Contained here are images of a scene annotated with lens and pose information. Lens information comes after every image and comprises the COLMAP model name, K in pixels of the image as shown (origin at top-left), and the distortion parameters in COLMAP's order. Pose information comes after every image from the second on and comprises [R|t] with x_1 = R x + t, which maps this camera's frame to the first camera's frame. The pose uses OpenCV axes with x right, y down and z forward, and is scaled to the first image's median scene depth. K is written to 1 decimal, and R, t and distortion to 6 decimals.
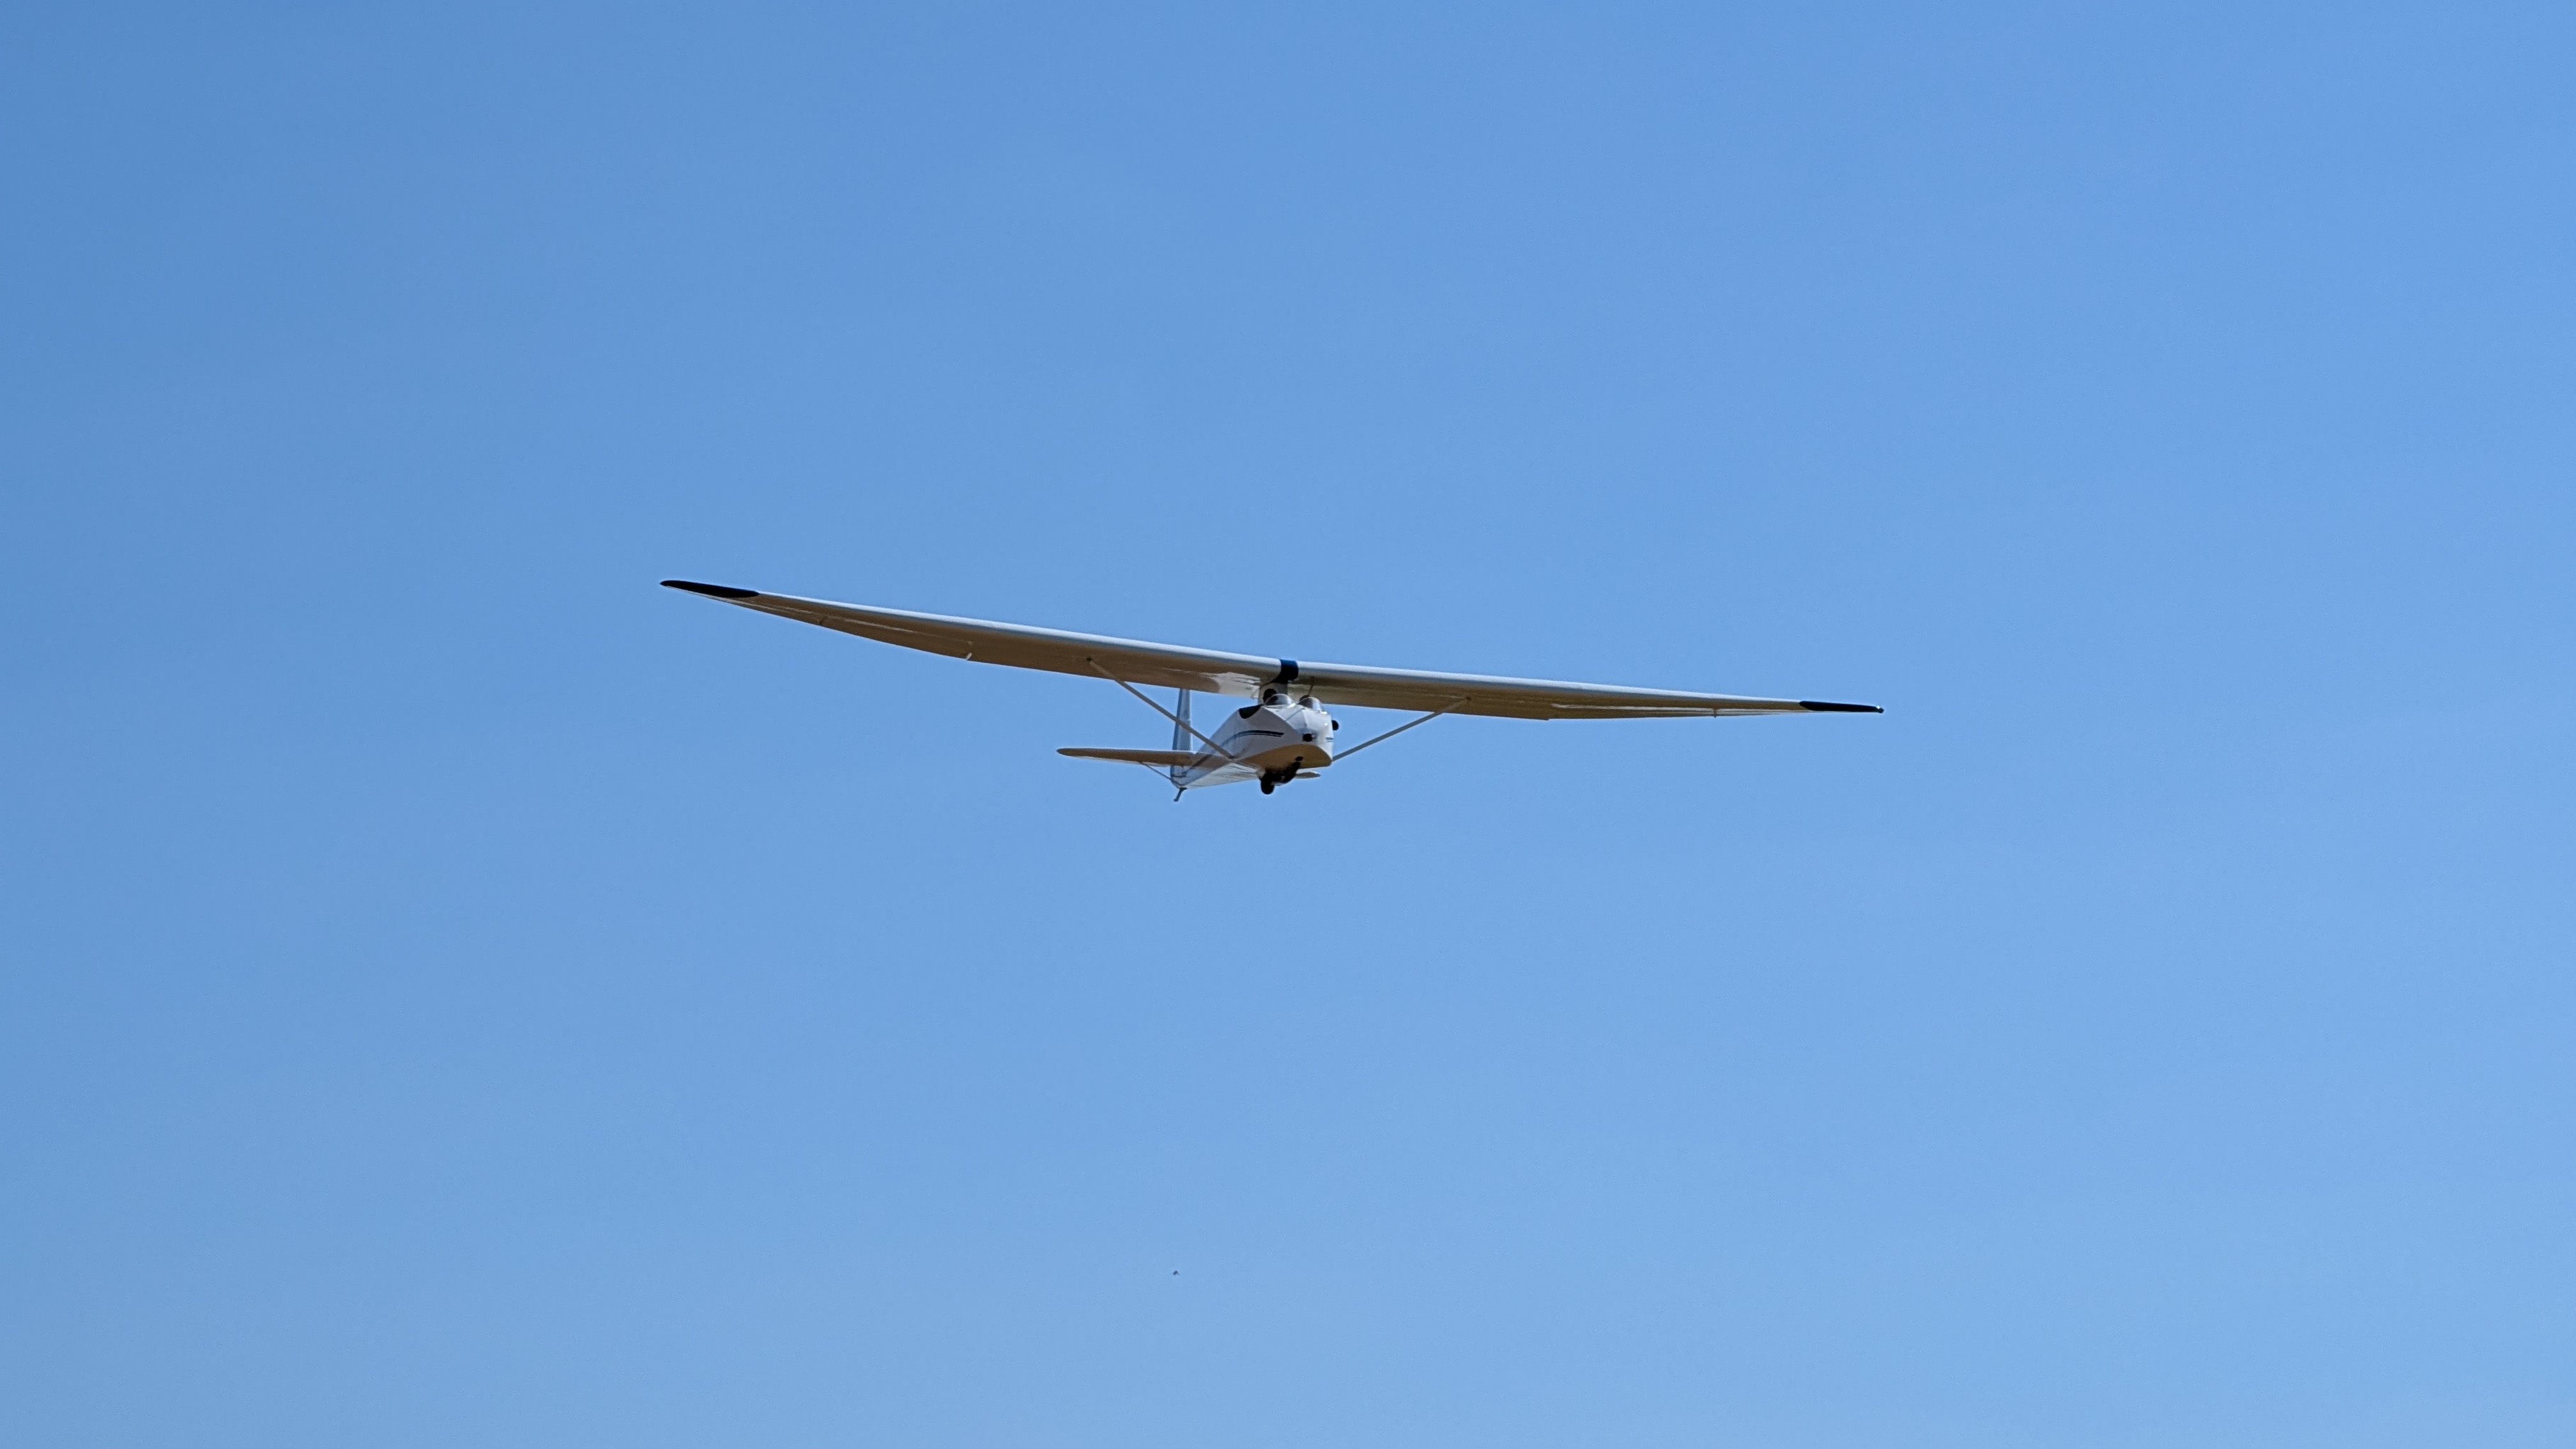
lens RADIAL K [[8348.8, 0, 1287.9], [0, 8348.8, 724.6], [0, 0, 1]] dist [0.014138, 0.000000]
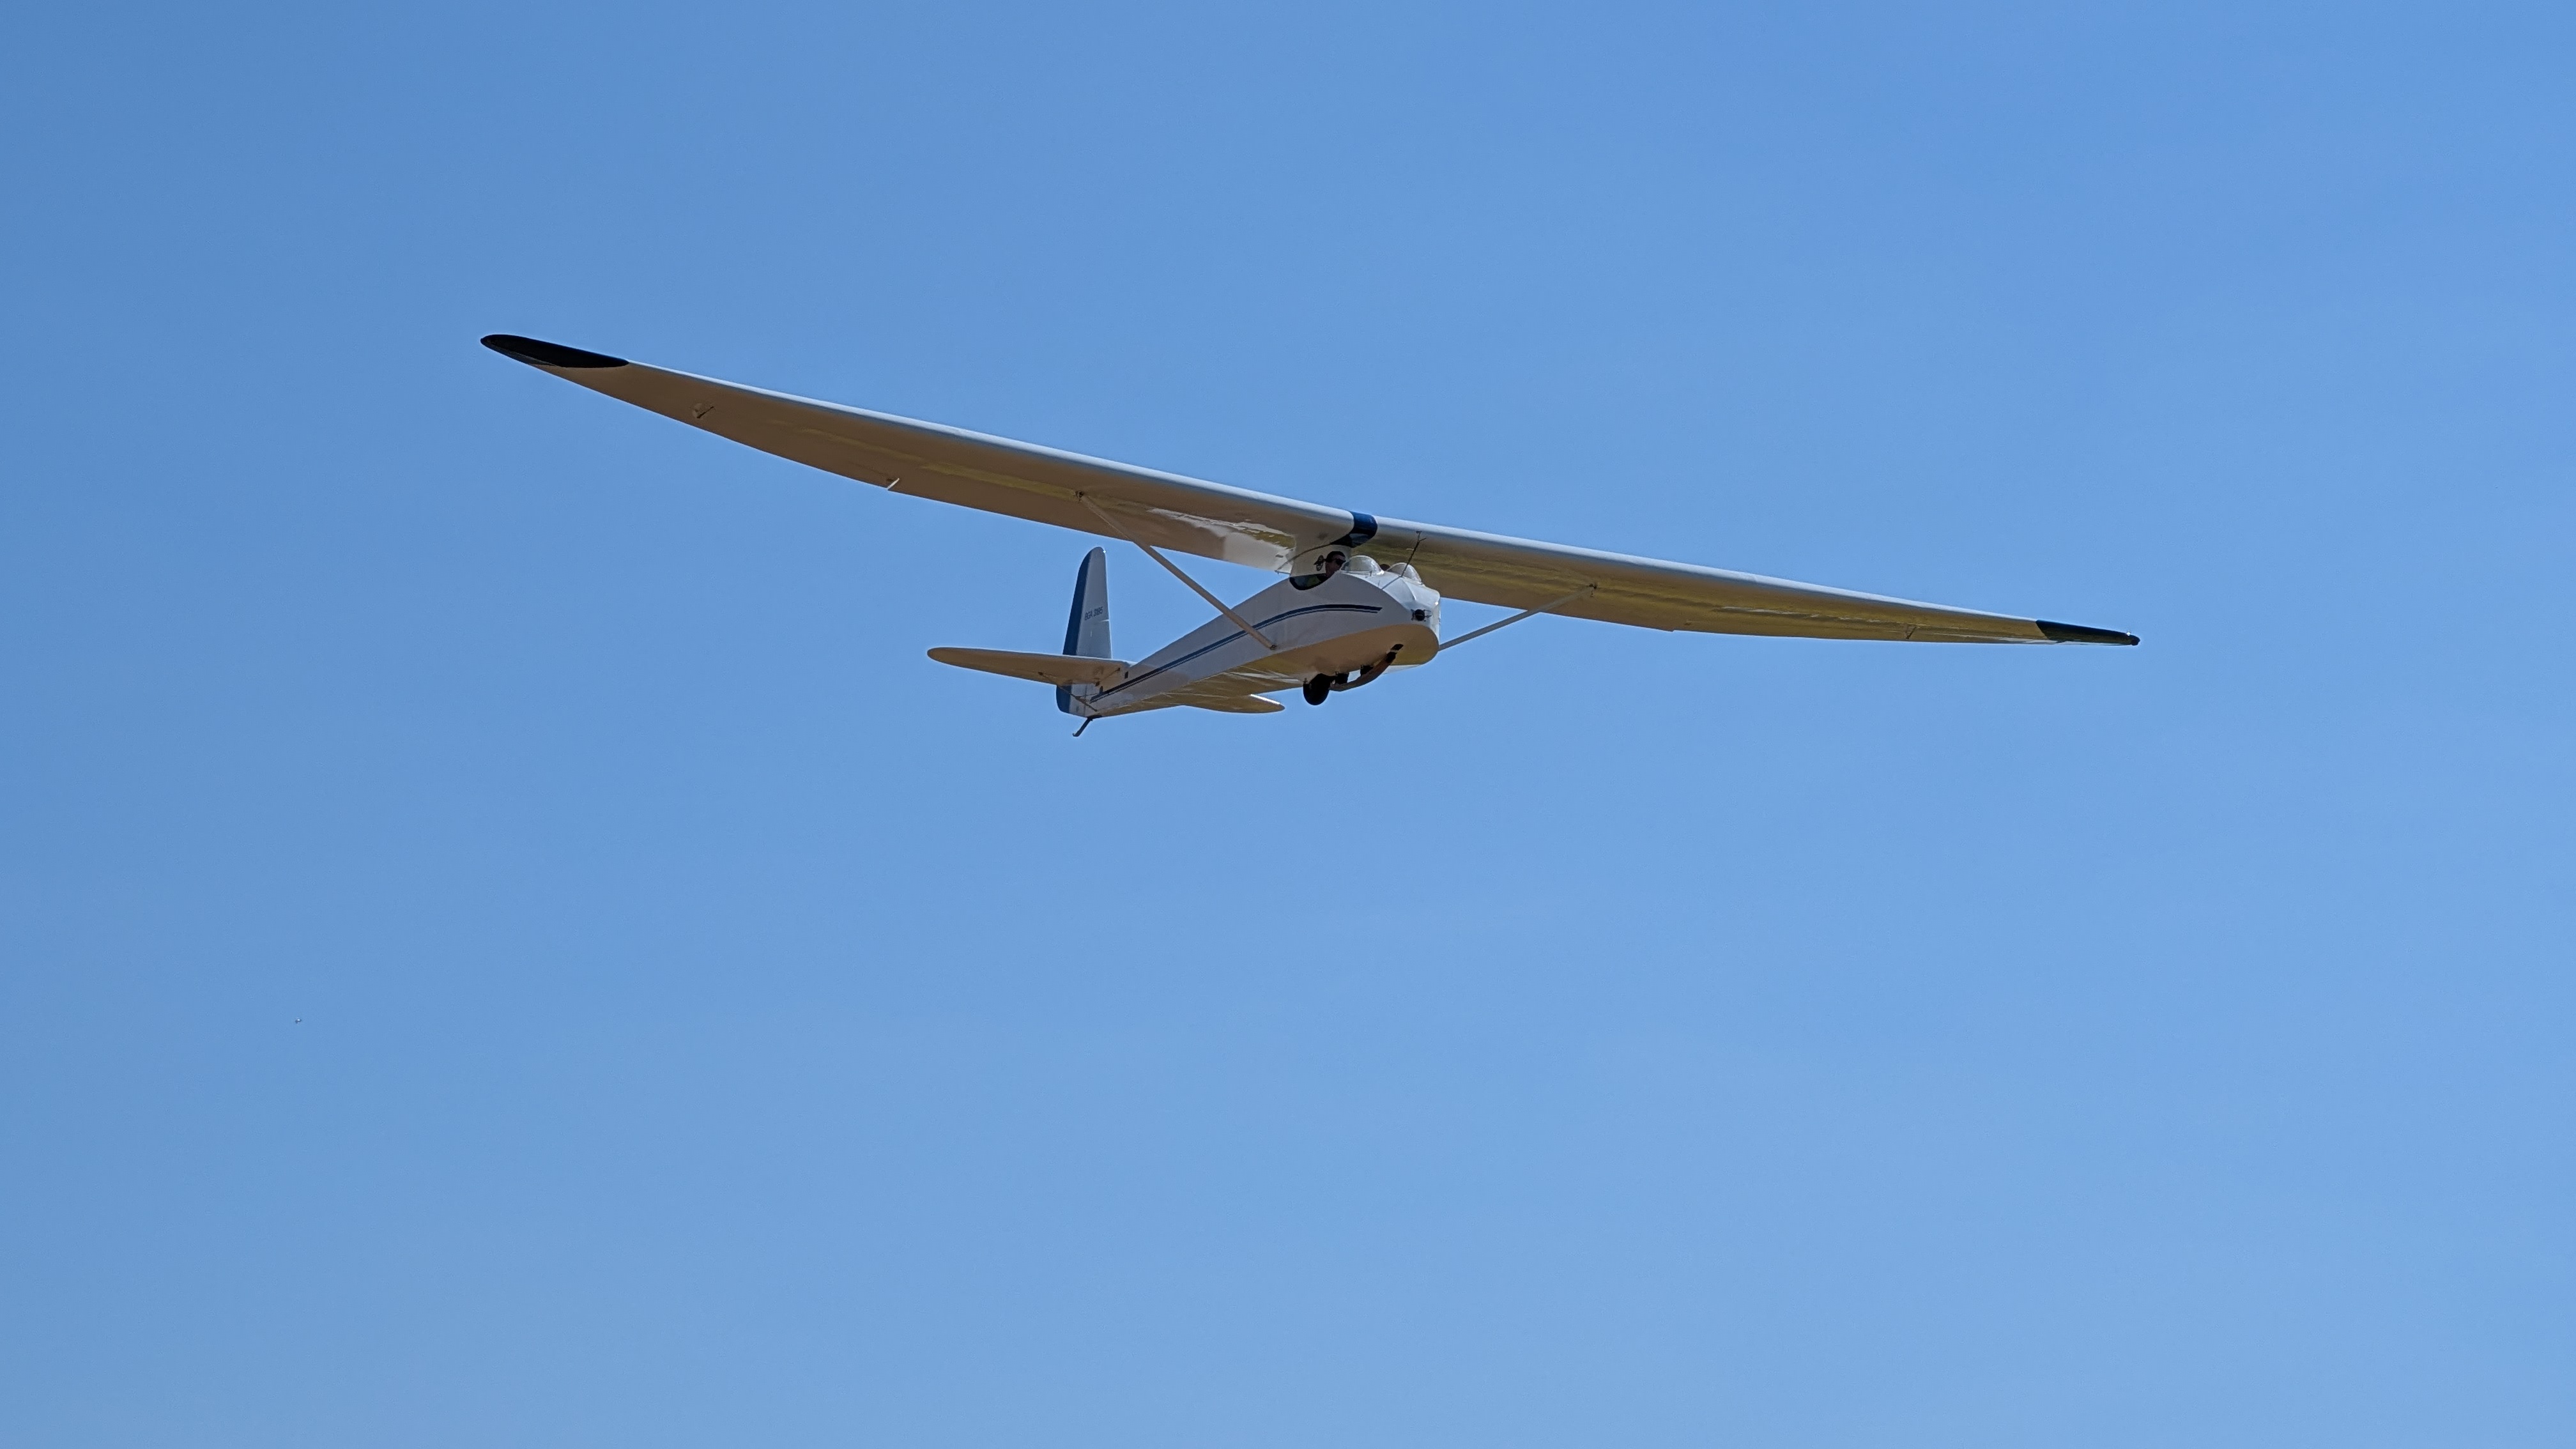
lens RADIAL K [[8348.8, 0, 1288.1], [0, 8348.8, 725.1], [0, 0, 1]] dist [0.014138, 0.000000]
pose [[0.998742, 0.047276, -0.016714, 0.006351], [-0.047003, 0.998761, 0.016353, -0.001085], [0.017466, -0.015547, 0.999727, 0.293557]]
